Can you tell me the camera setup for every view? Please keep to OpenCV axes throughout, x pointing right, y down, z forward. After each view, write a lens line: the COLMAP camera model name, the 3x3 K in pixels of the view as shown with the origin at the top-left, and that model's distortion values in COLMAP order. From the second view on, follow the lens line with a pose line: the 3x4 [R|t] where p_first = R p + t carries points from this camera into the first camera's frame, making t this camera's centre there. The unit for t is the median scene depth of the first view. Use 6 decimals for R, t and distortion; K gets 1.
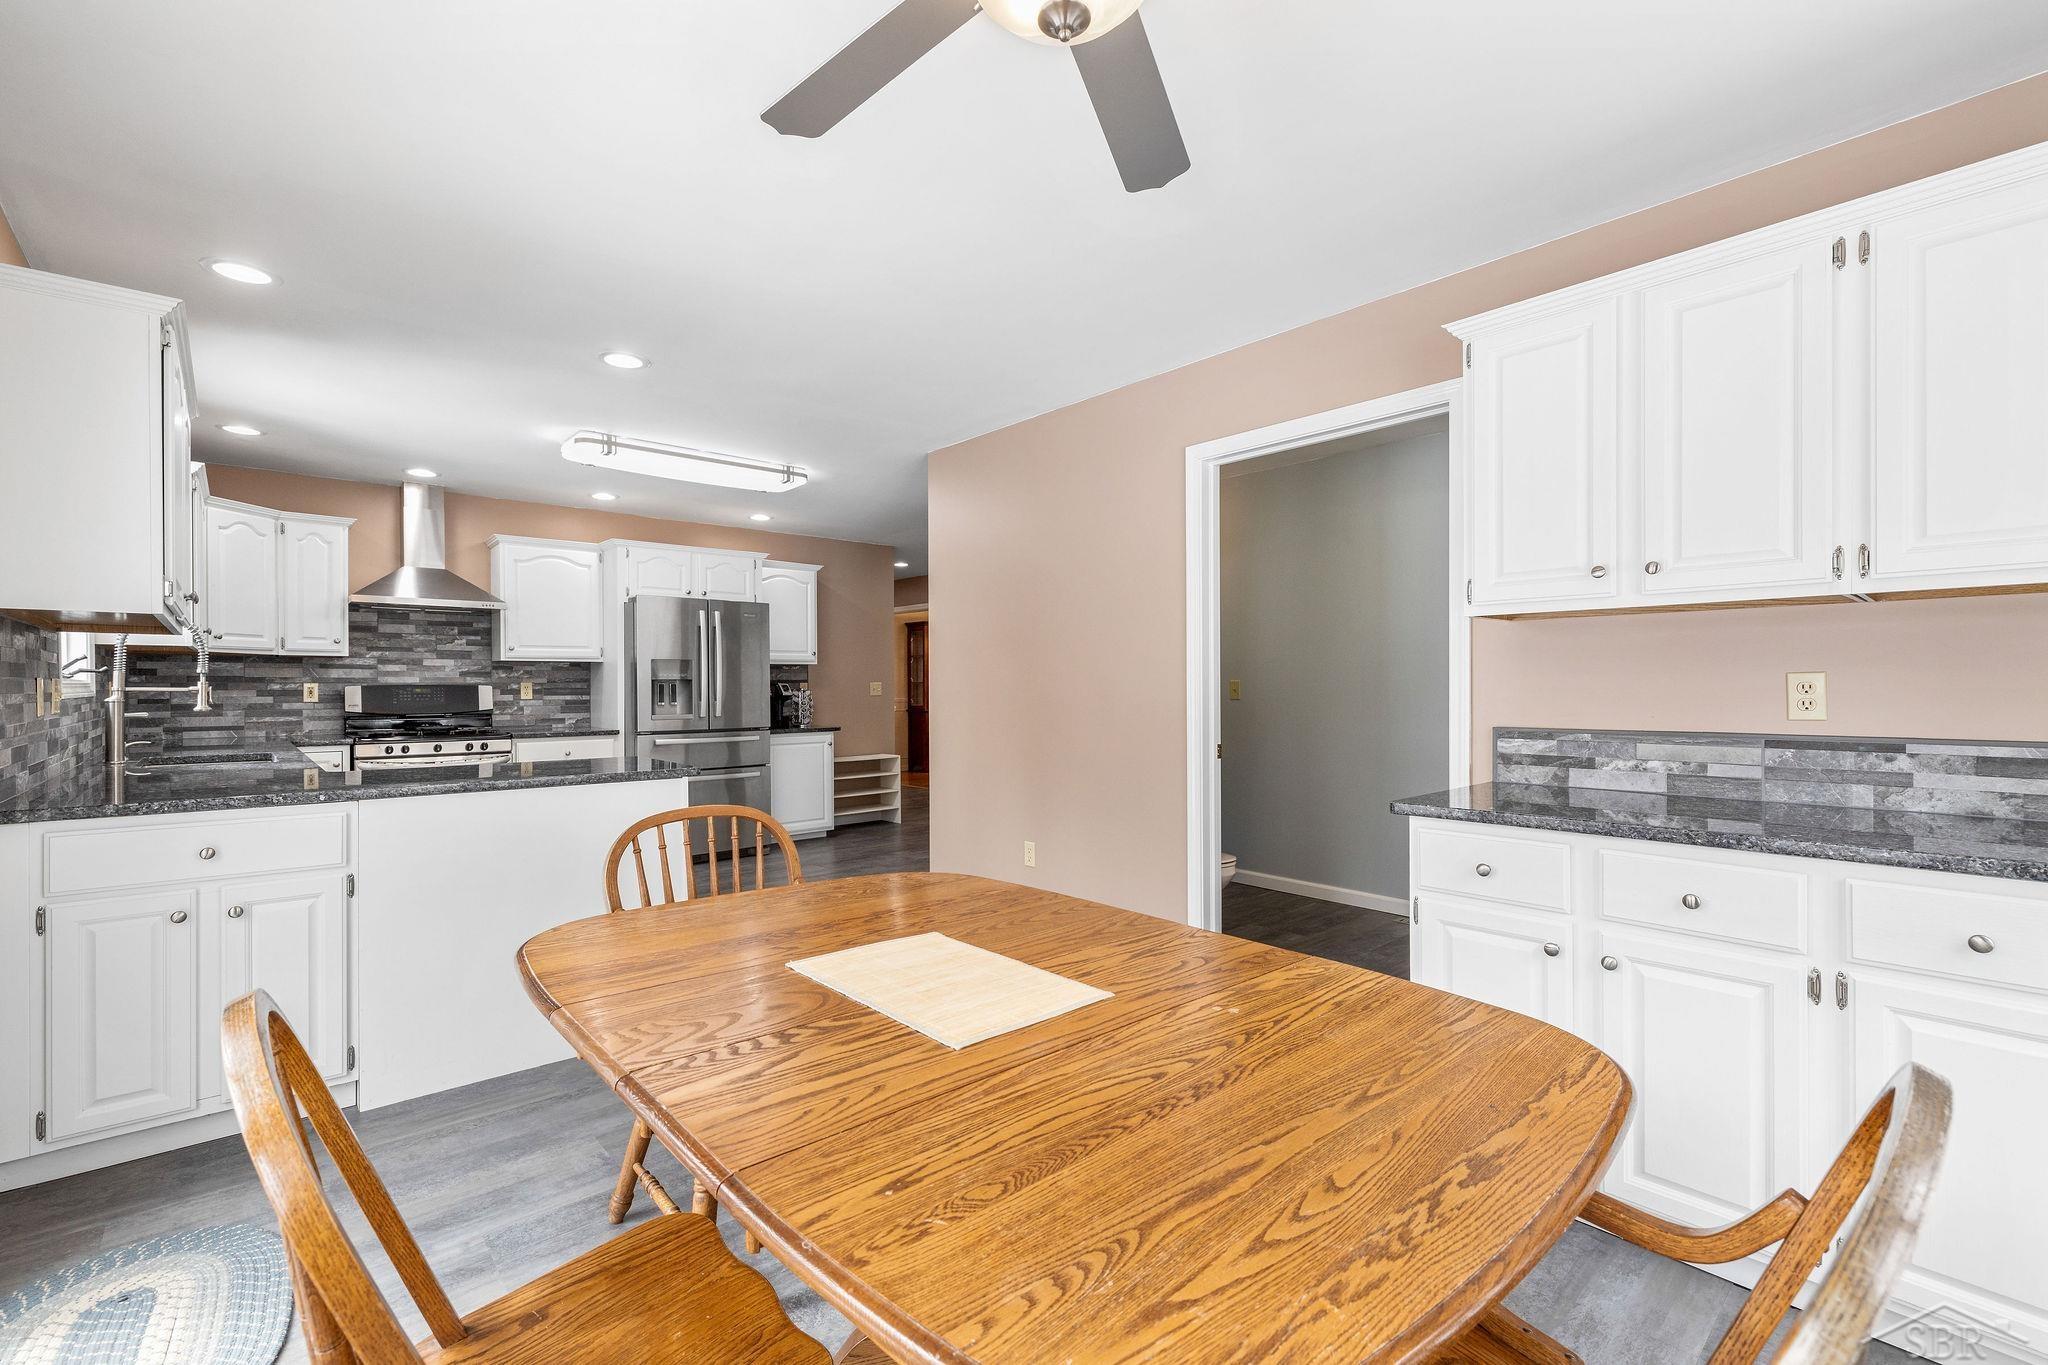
lens RADIAL K [[937.5, 0, 1026.0], [0, 937.5, 682.5], [0, 0, 1]] dist [-0.000906, -0.000064]
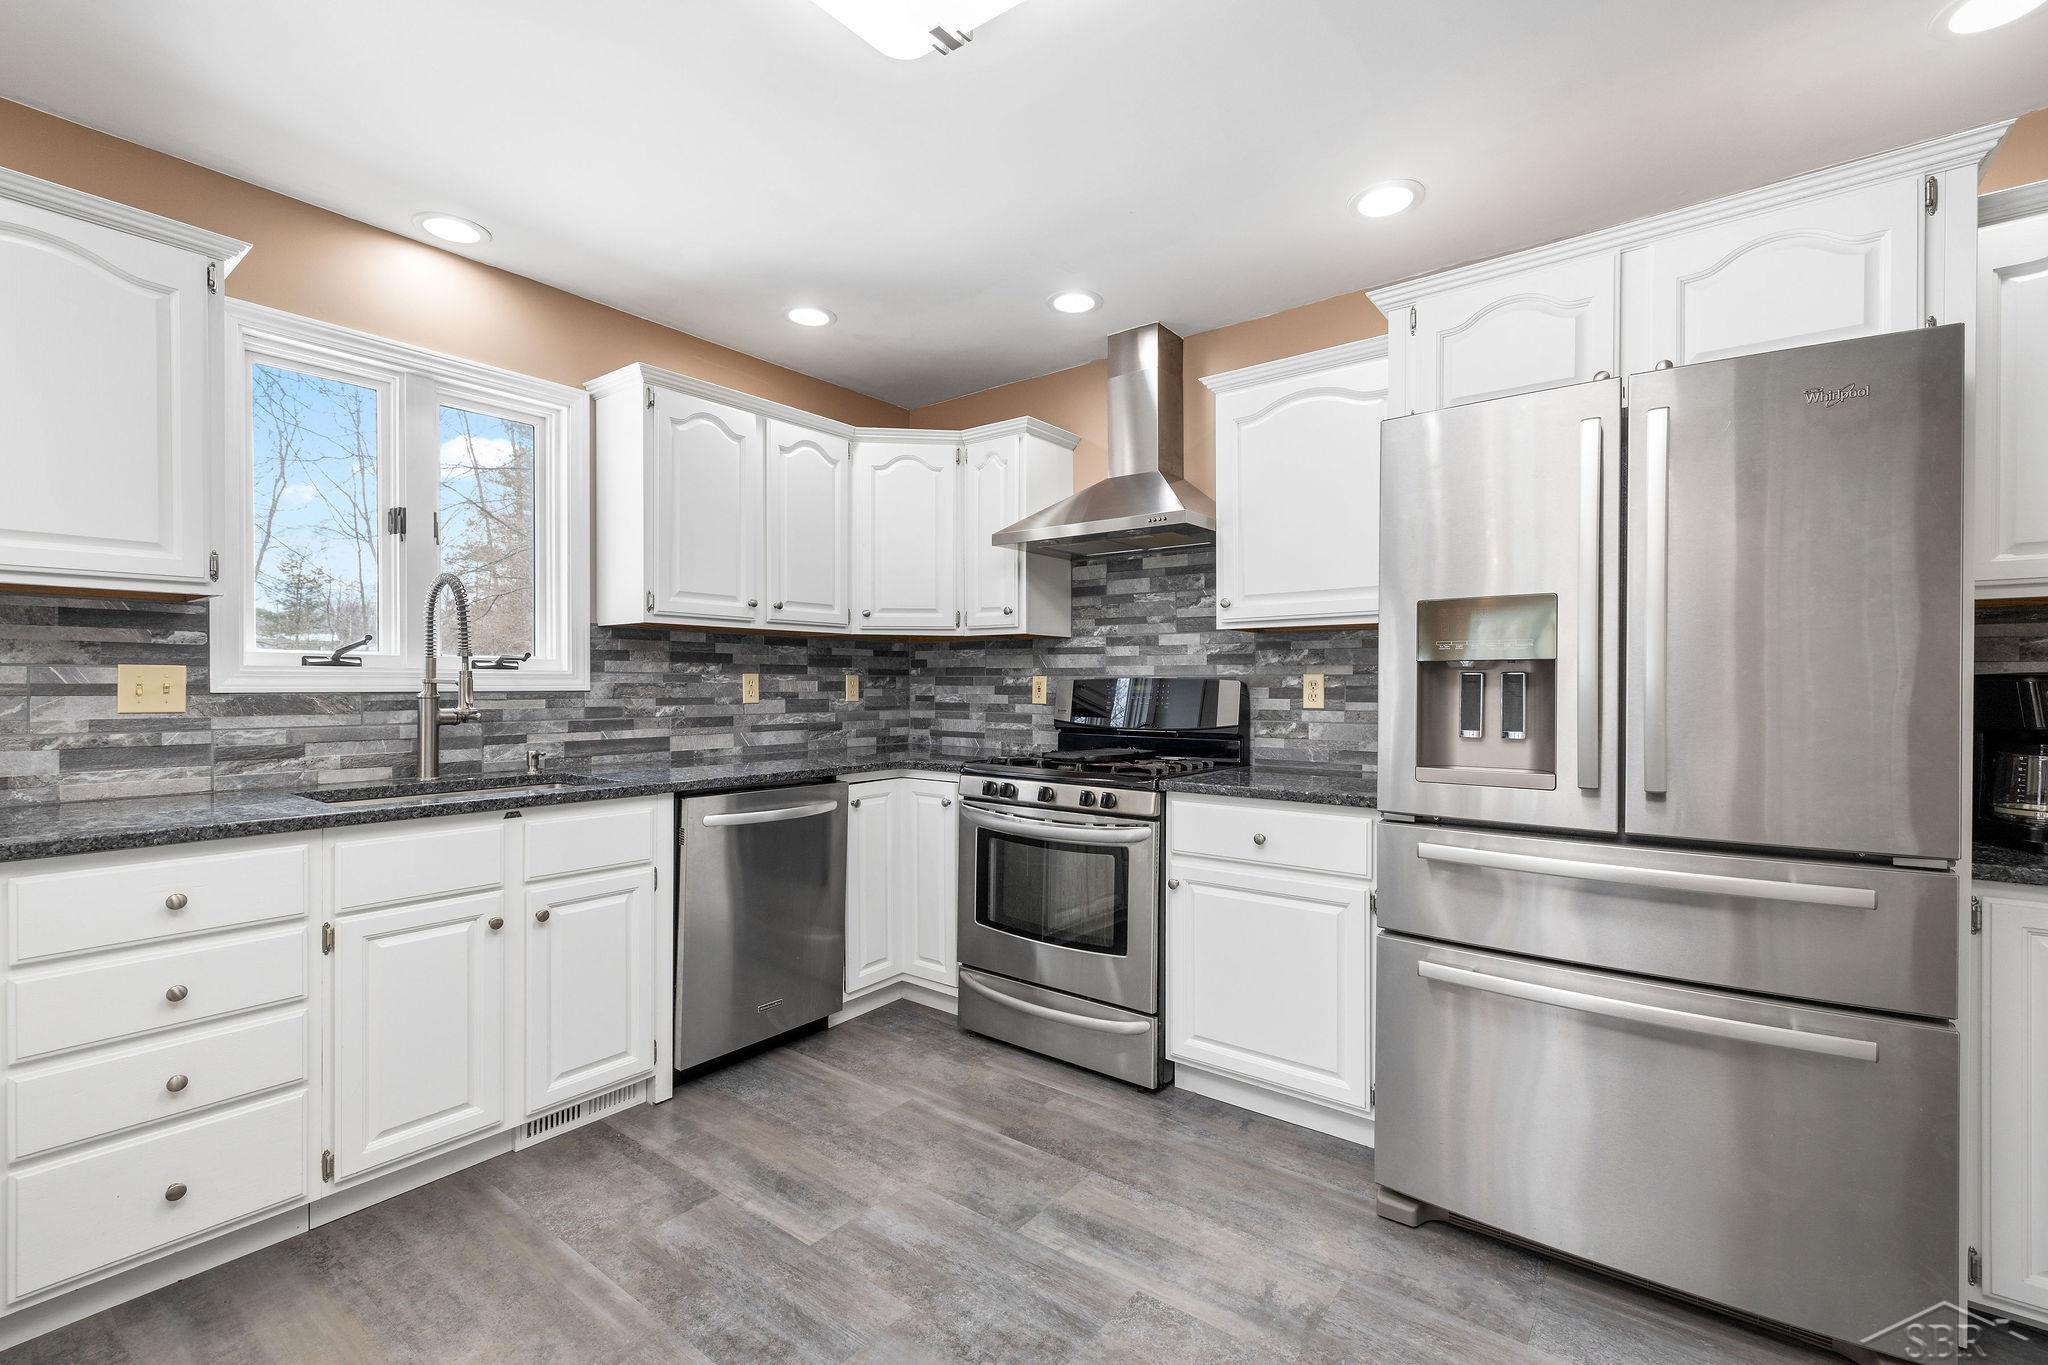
lens RADIAL K [[886.3, 0, 1018.0], [0, 886.3, 688.2], [0, 0, 1]] dist [0.001817, 0.000286]
pose [[0.192122, 0.006013, -0.981353, -0.111914], [-0.003156, 0.999980, 0.005510, 0.005443], [0.981366, 0.002038, 0.192137, 0.770142]]
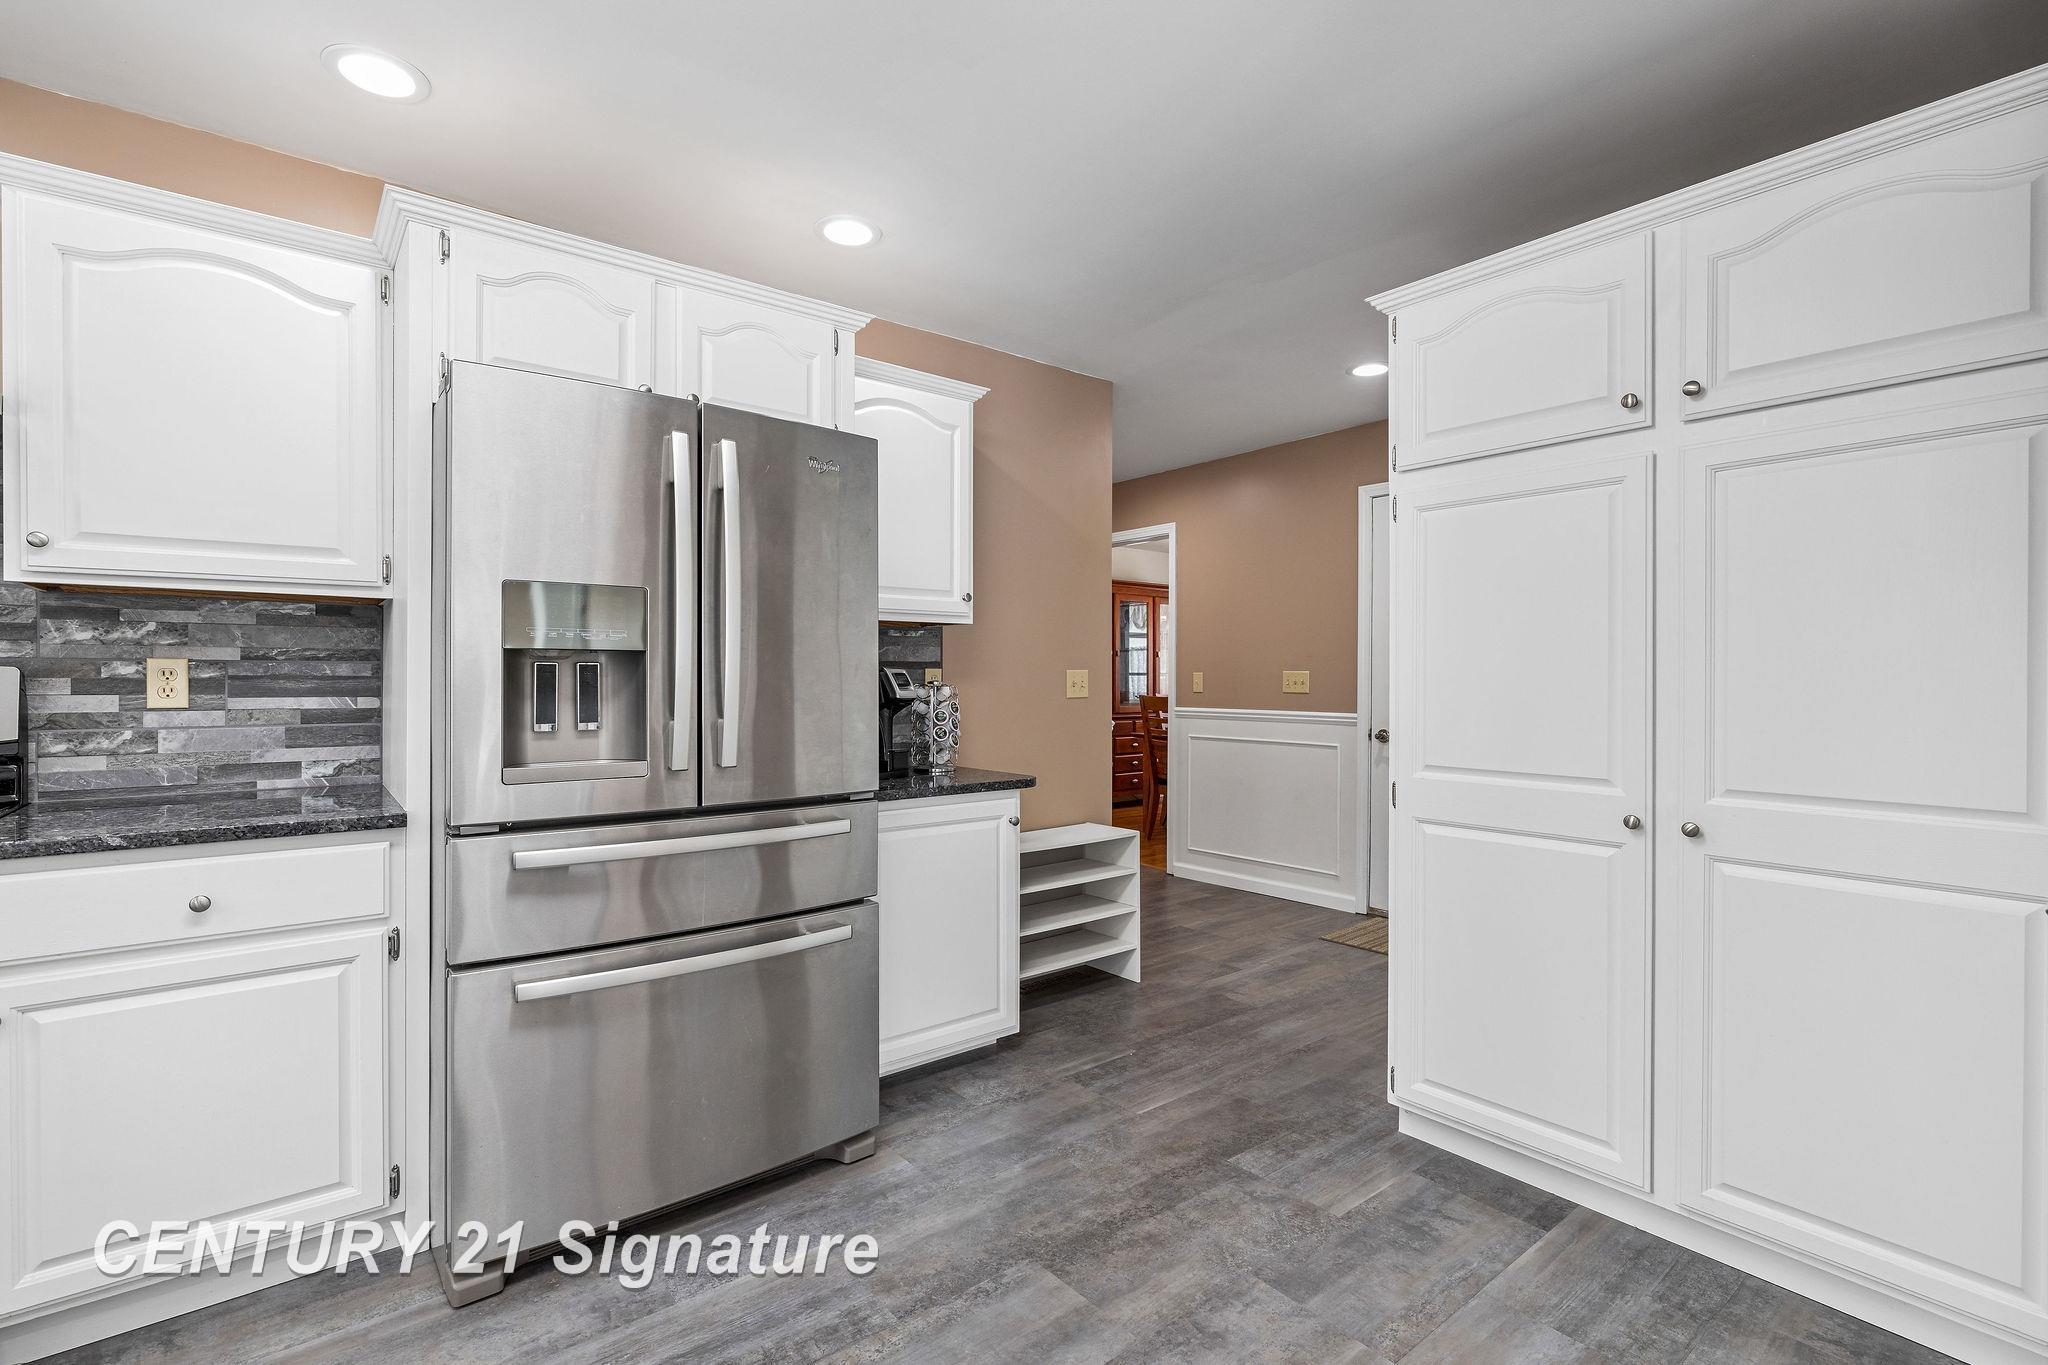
lens RADIAL K [[938.0, 0, 1016.8], [0, 938.0, 678.3], [0, 0, 1]] dist [-0.002770, -0.000003]
pose [[0.999053, 0.005995, -0.043102, -0.217195], [-0.005960, 0.999982, 0.000935, 0.005164], [0.043107, -0.000677, 0.999070, 0.686435]]
